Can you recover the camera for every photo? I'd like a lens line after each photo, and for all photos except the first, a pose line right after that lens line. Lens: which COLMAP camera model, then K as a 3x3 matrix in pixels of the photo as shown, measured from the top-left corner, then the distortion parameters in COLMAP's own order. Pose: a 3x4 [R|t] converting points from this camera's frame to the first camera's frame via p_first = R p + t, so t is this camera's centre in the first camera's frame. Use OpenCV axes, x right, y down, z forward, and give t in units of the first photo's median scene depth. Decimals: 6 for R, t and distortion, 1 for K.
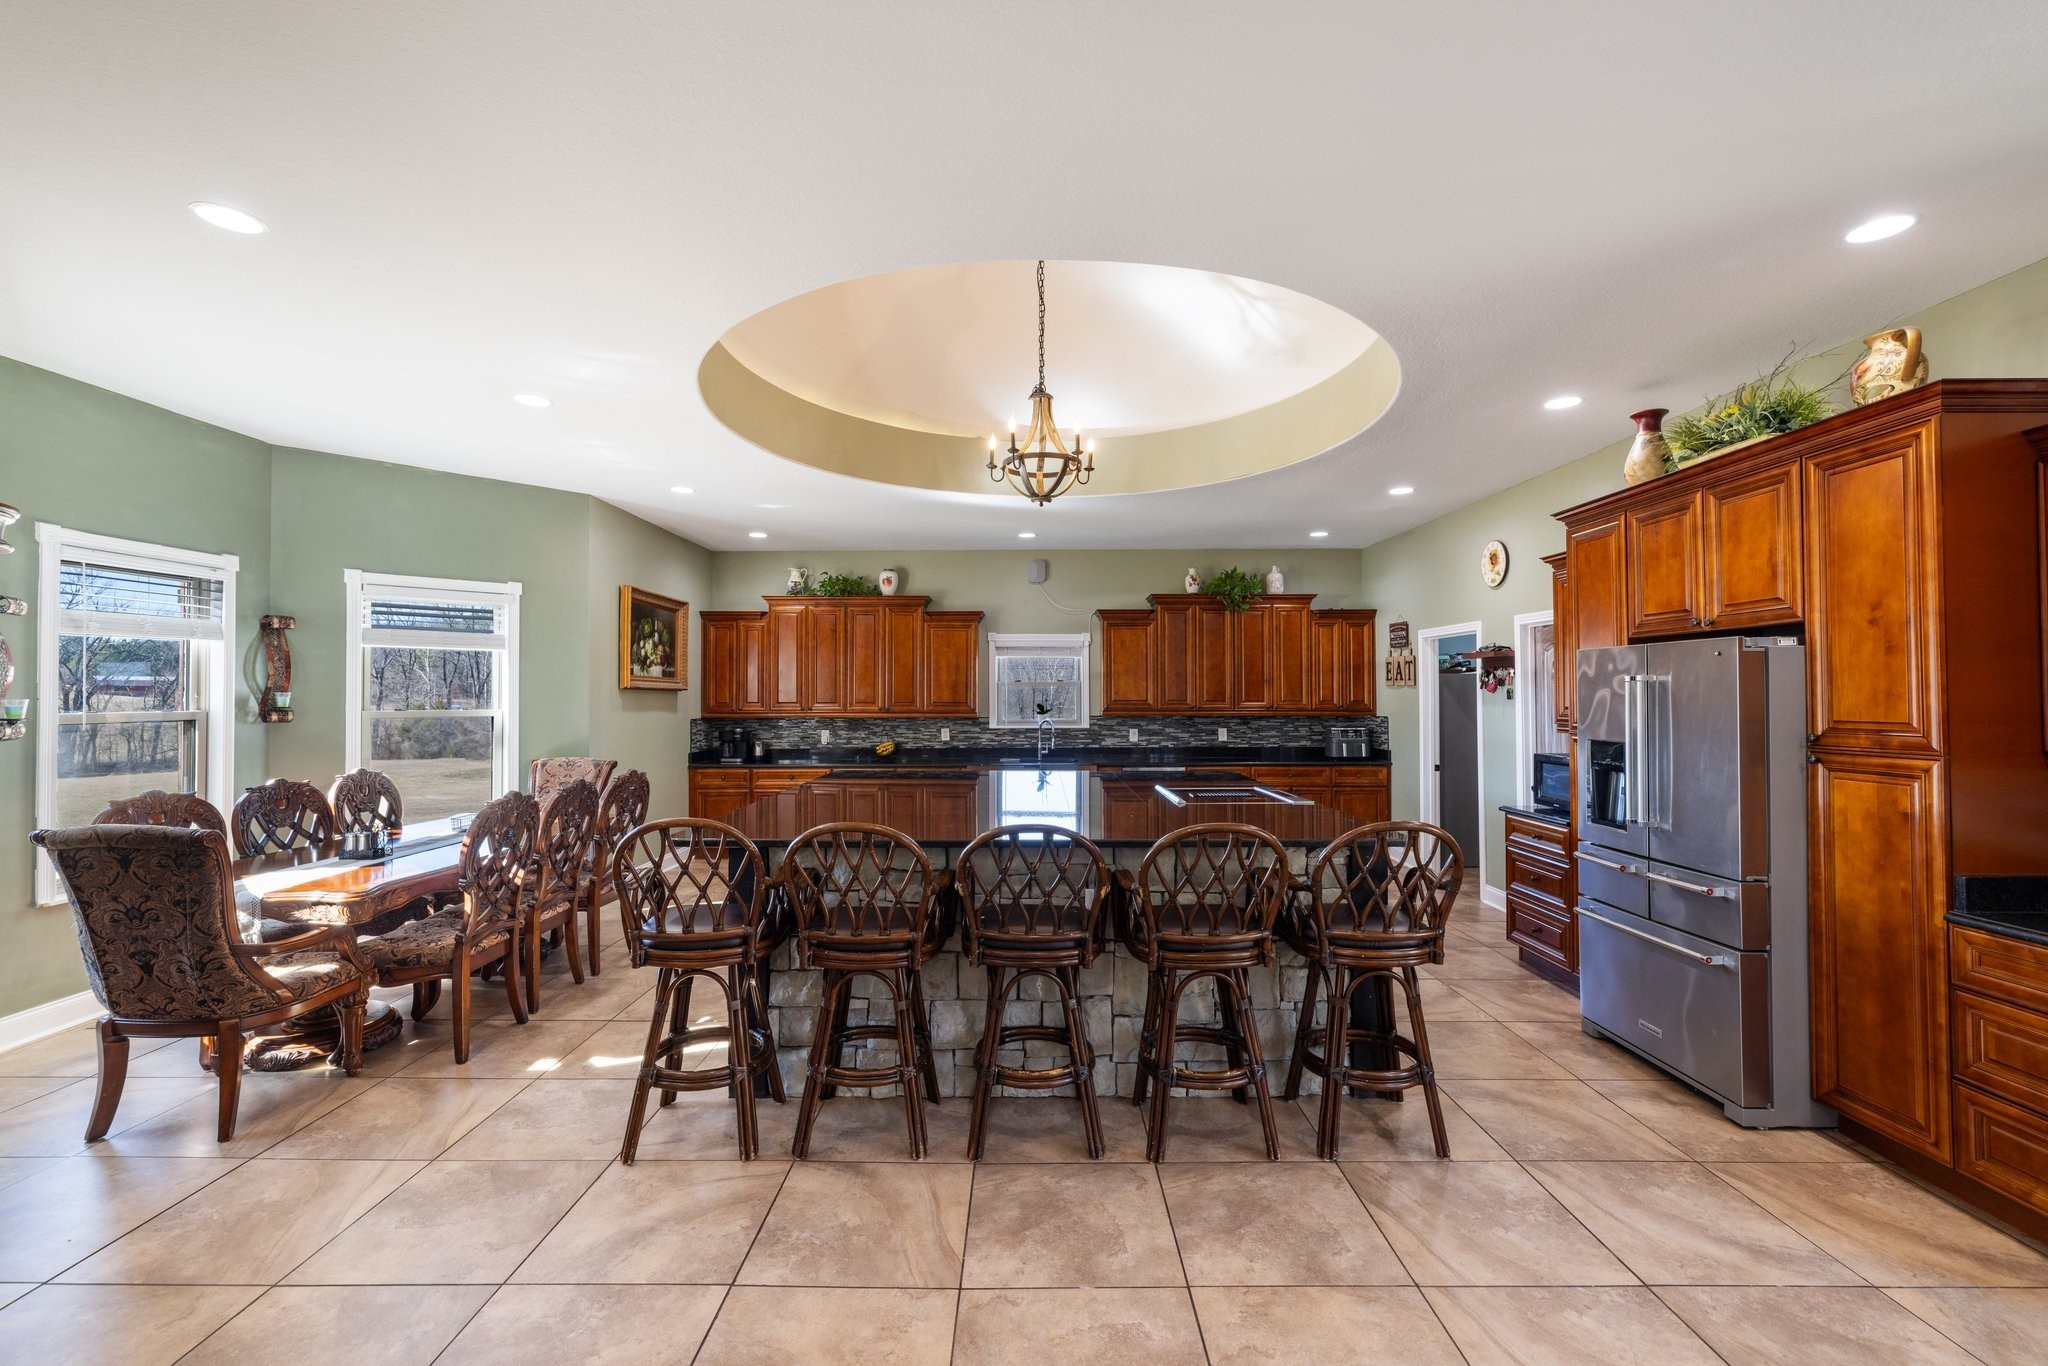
lens RADIAL K [[891.0, 0, 1024.0], [0, 891.0, 683.0], [0, 0, 1]] dist [-0.000955, 0.000036]
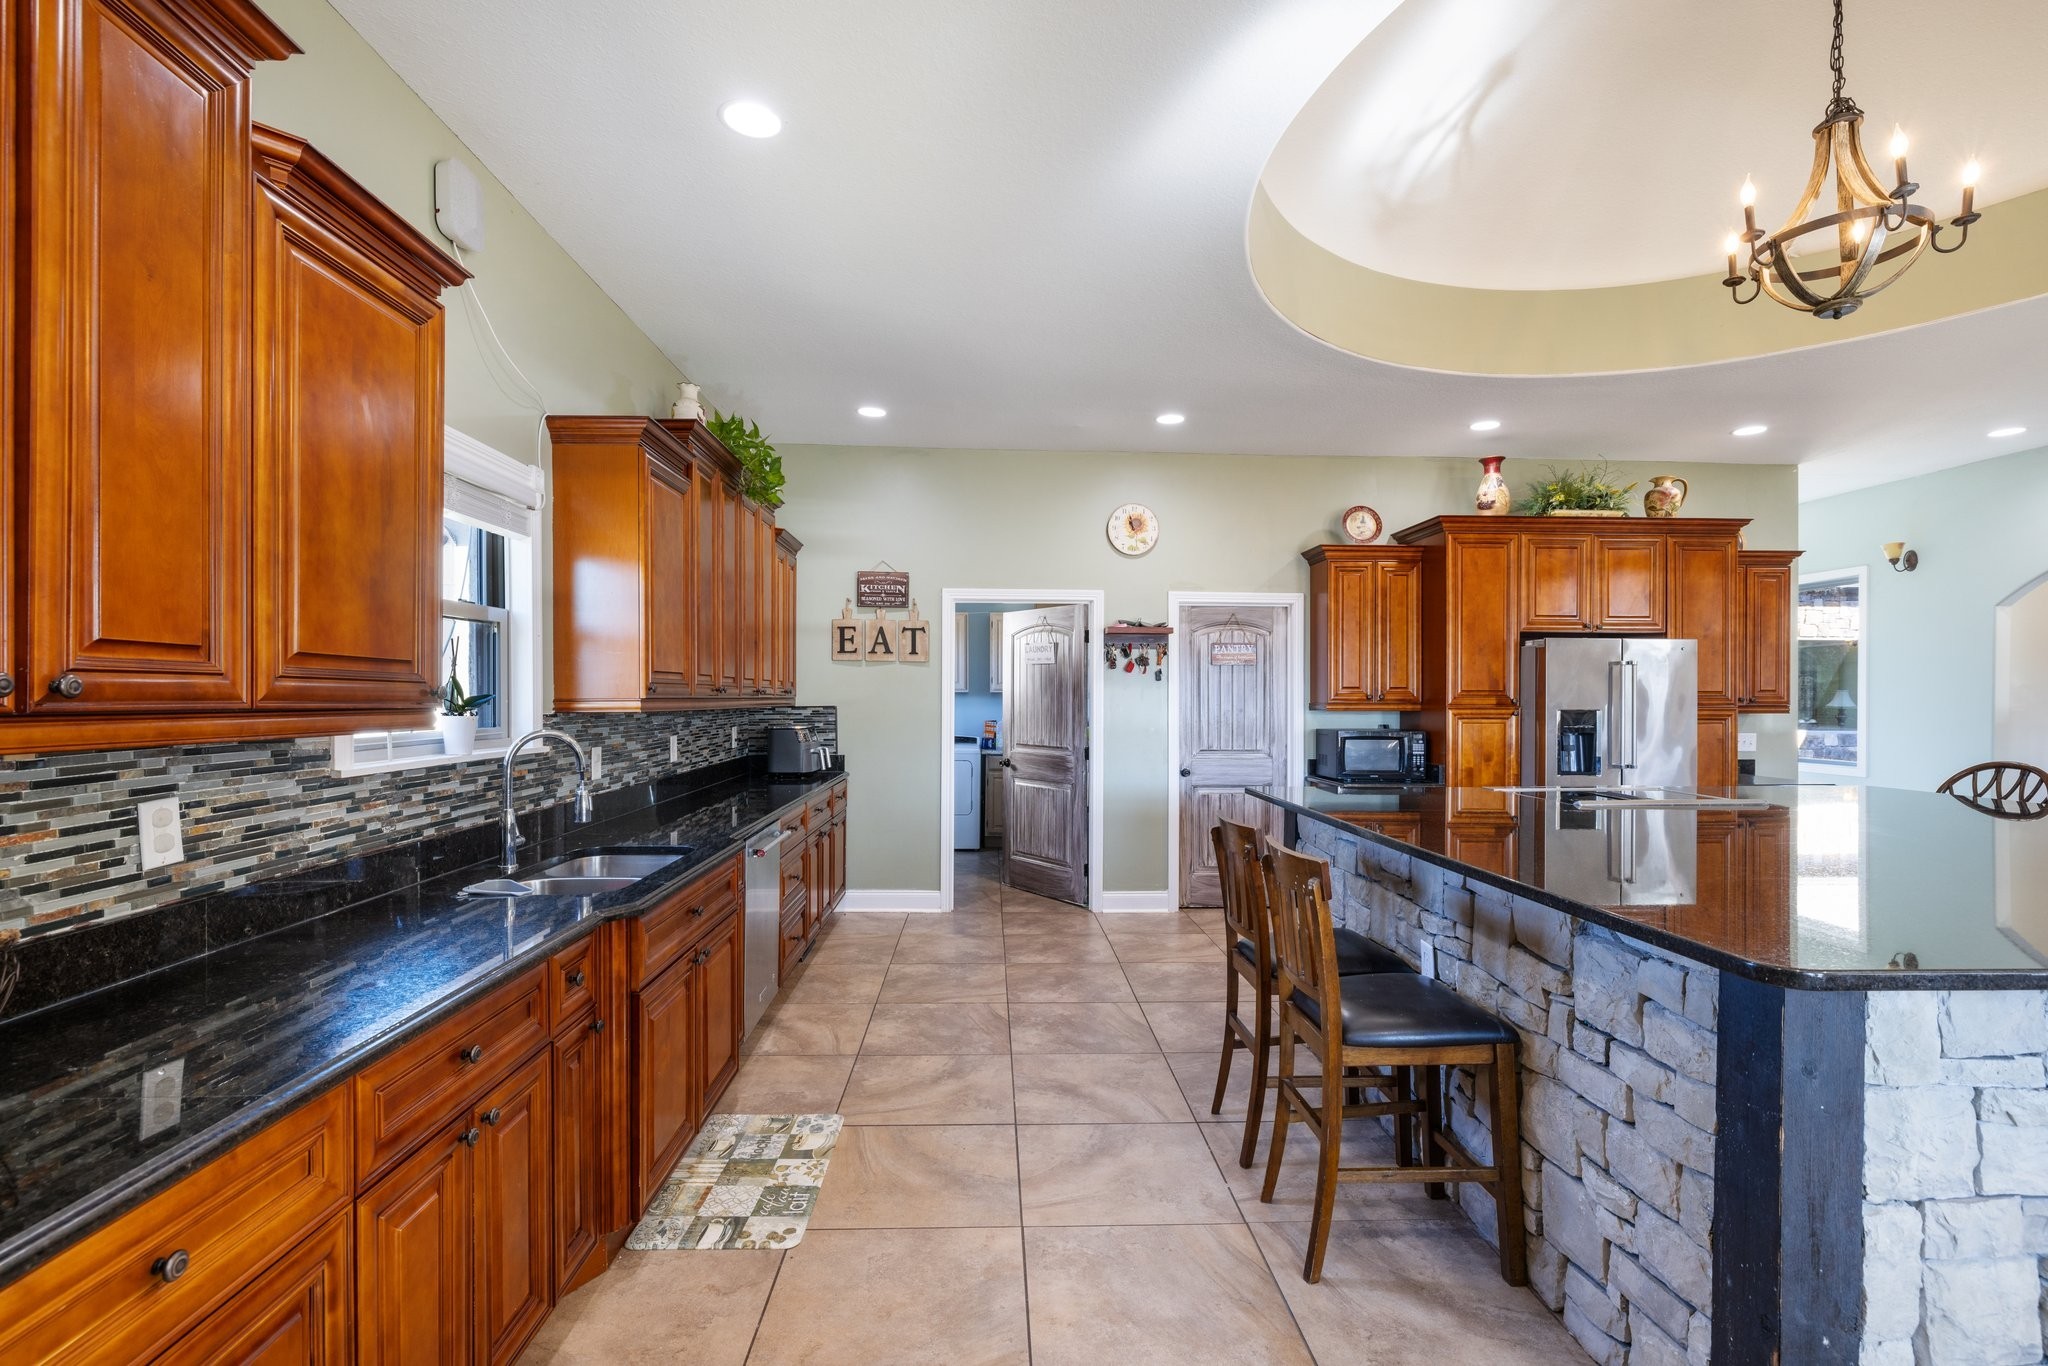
lens RADIAL K [[928.7, 0, 1024.0], [0, 928.7, 683.0], [0, 0, 1]] dist [-0.003198, -0.000067]
pose [[-0.050577, 0.013535, 0.998628, -0.393414], [-0.018301, 0.999728, -0.014477, 0.035571], [-0.998552, -0.019008, -0.050316, 1.130551]]
